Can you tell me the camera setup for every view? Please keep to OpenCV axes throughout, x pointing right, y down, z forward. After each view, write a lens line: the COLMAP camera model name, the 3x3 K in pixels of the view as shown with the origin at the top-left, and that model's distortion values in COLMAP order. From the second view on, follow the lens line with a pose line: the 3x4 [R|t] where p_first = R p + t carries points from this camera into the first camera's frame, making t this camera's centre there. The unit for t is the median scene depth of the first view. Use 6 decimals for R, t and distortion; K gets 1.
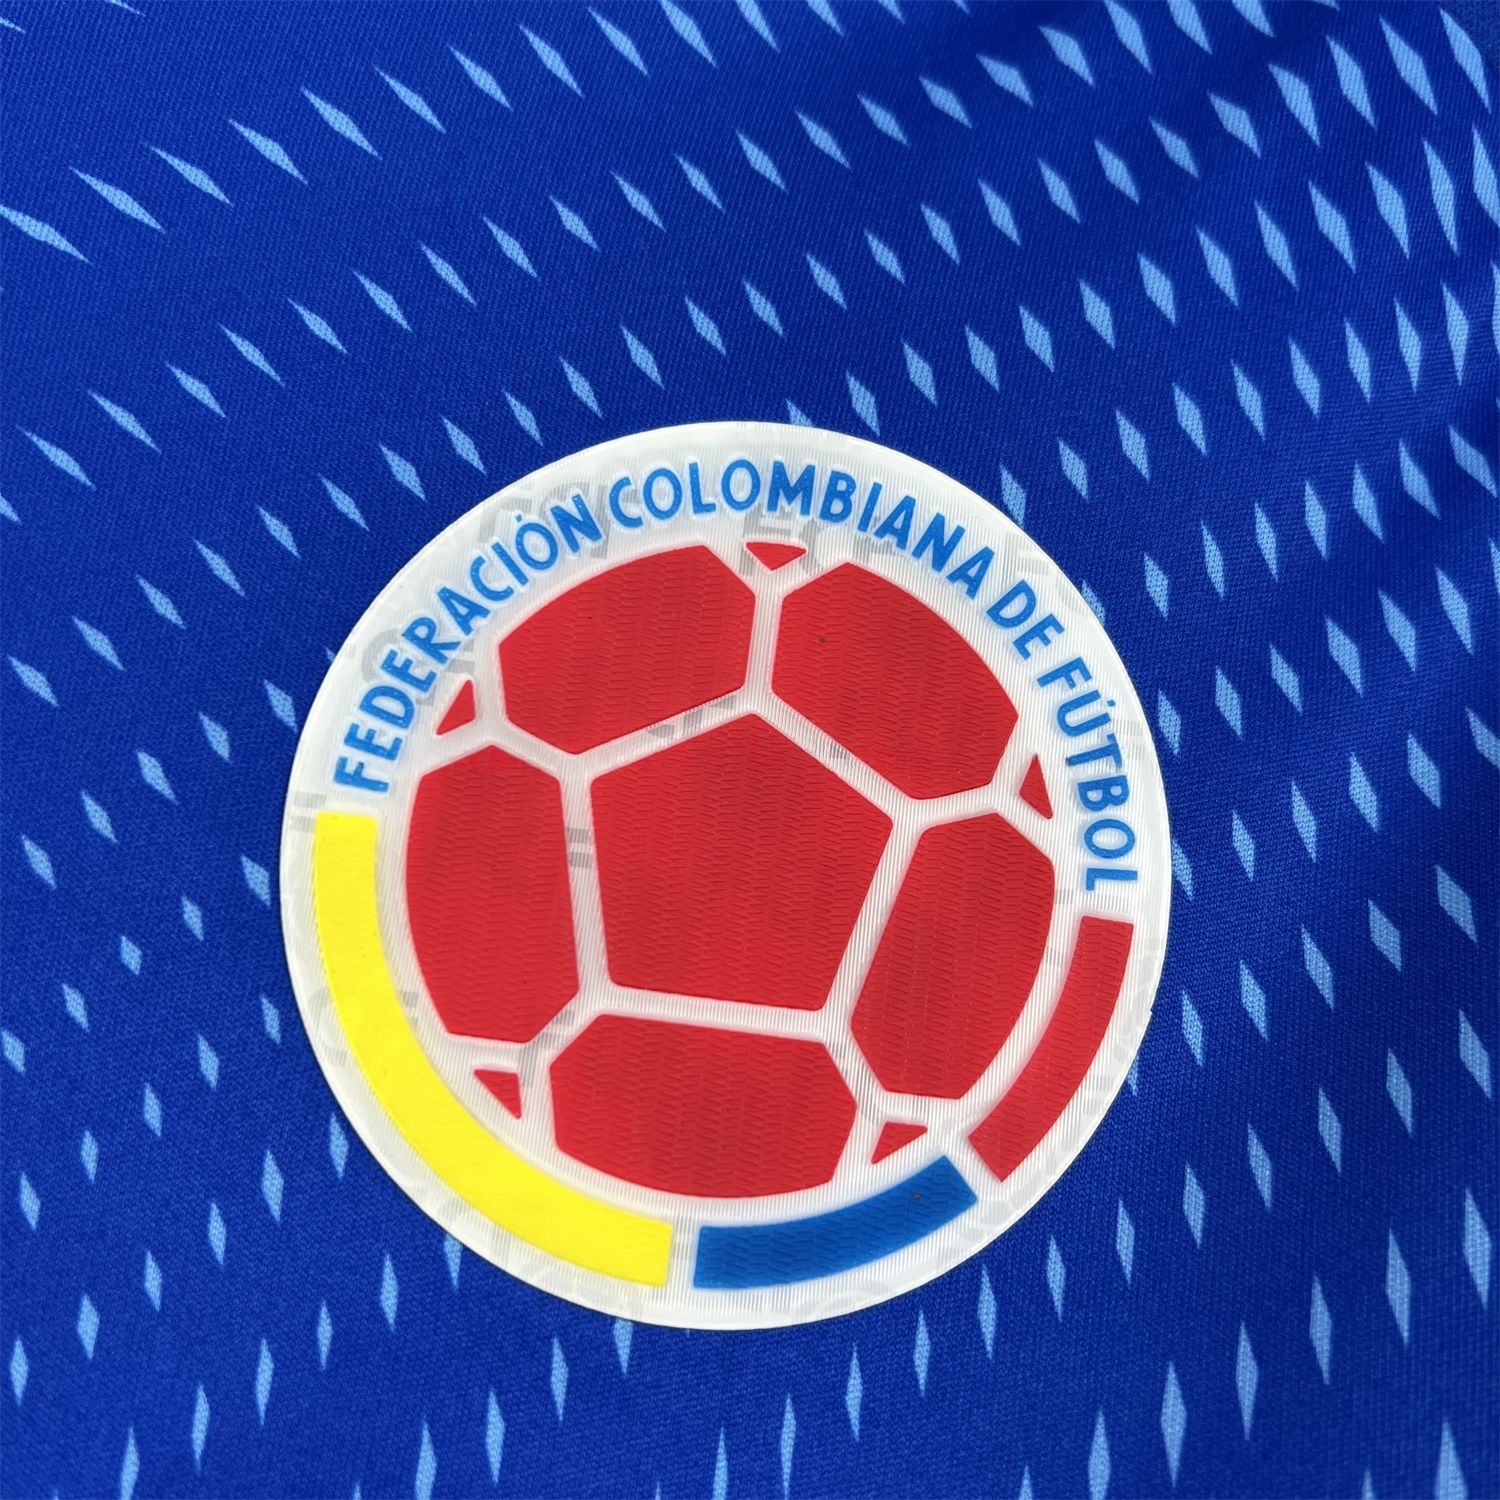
lens RADIAL K [[1509.7, 0, 750.0], [0, 1509.7, 750.0], [0, 0, 1]] dist [0.124928, -0.311843]
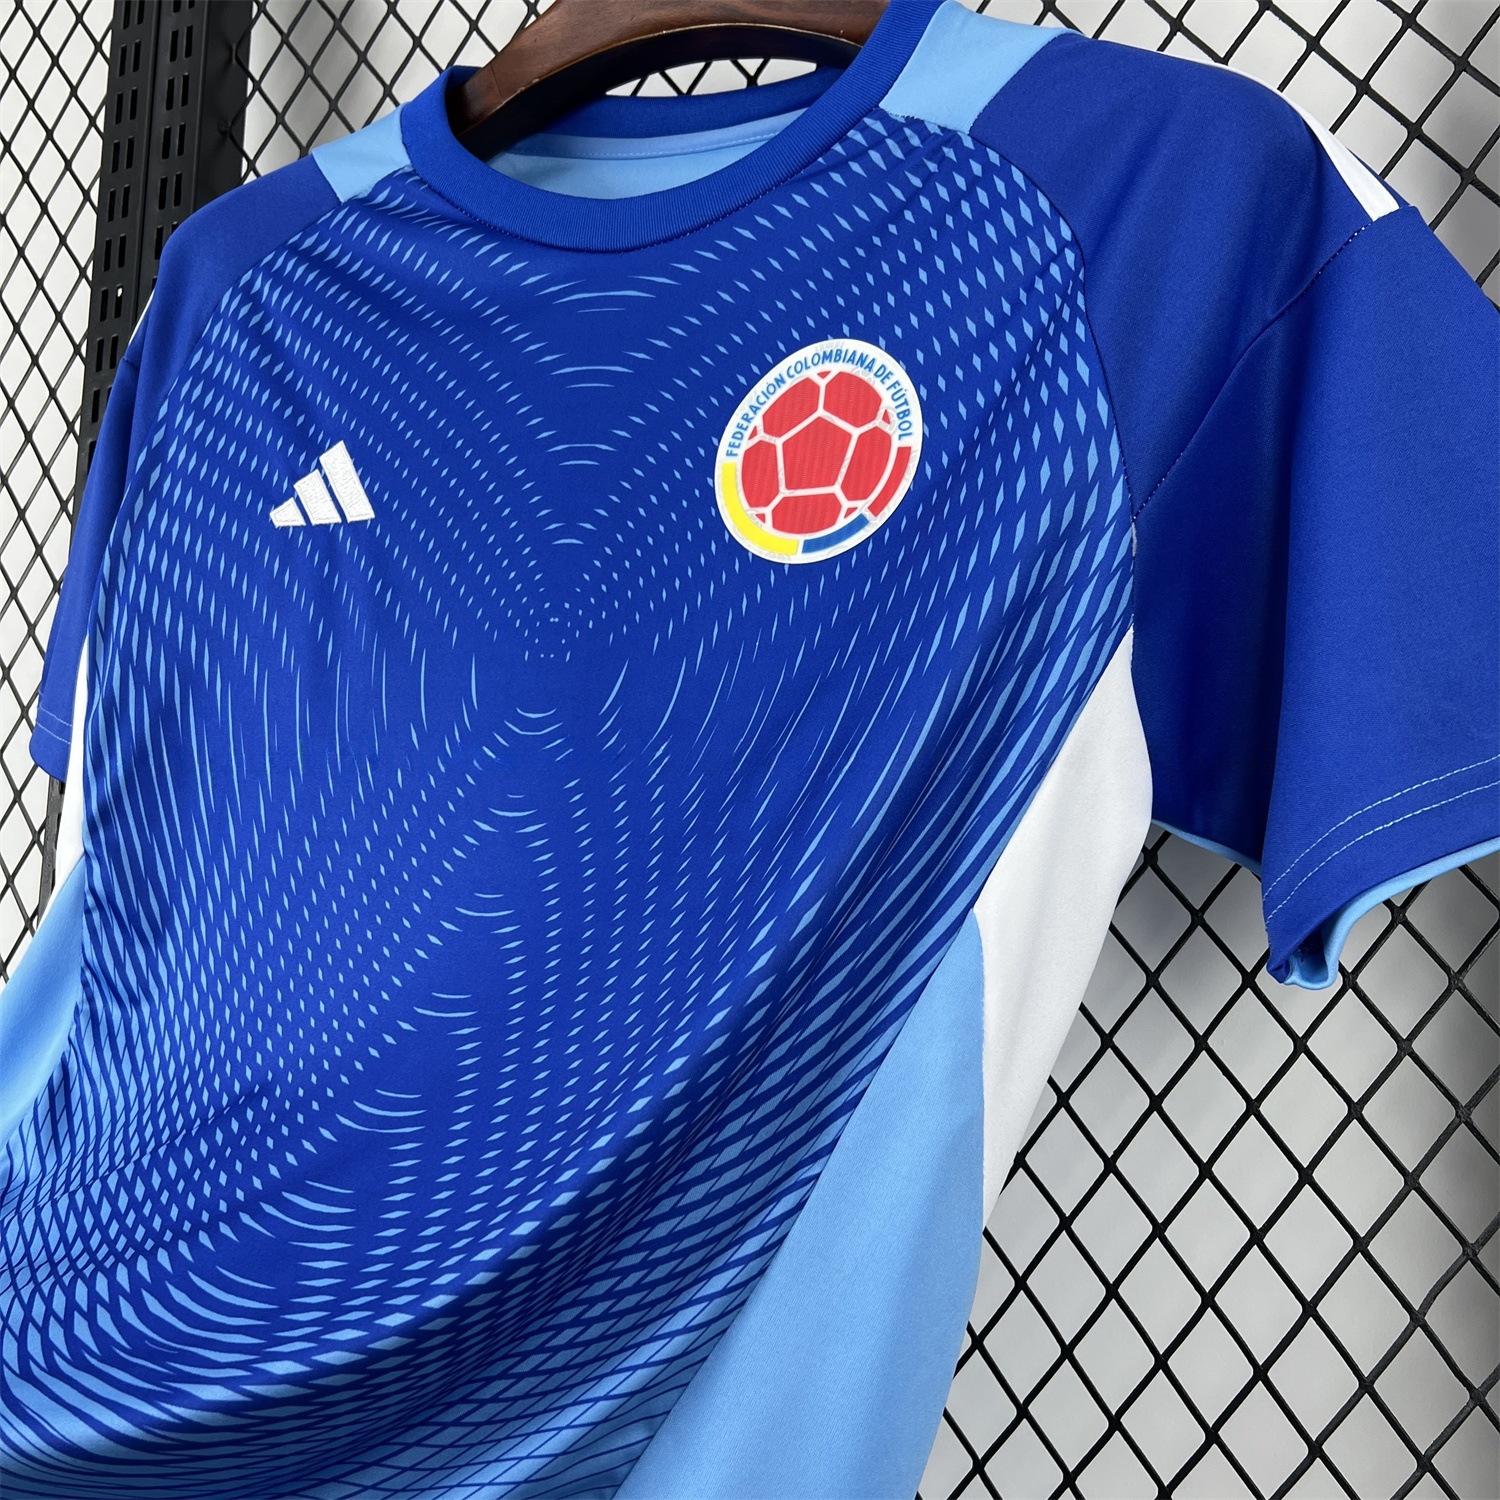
lens RADIAL K [[1509.7, 0, 750.0], [0, 1509.7, 750.0], [0, 0, 1]] dist [0.124928, -0.311843]
pose [[0.831165, -0.120440, -0.542824, 1.805861], [0.060531, 0.990056, -0.126987, 1.264847], [0.552721, 0.072689, 0.830190, -2.166375]]
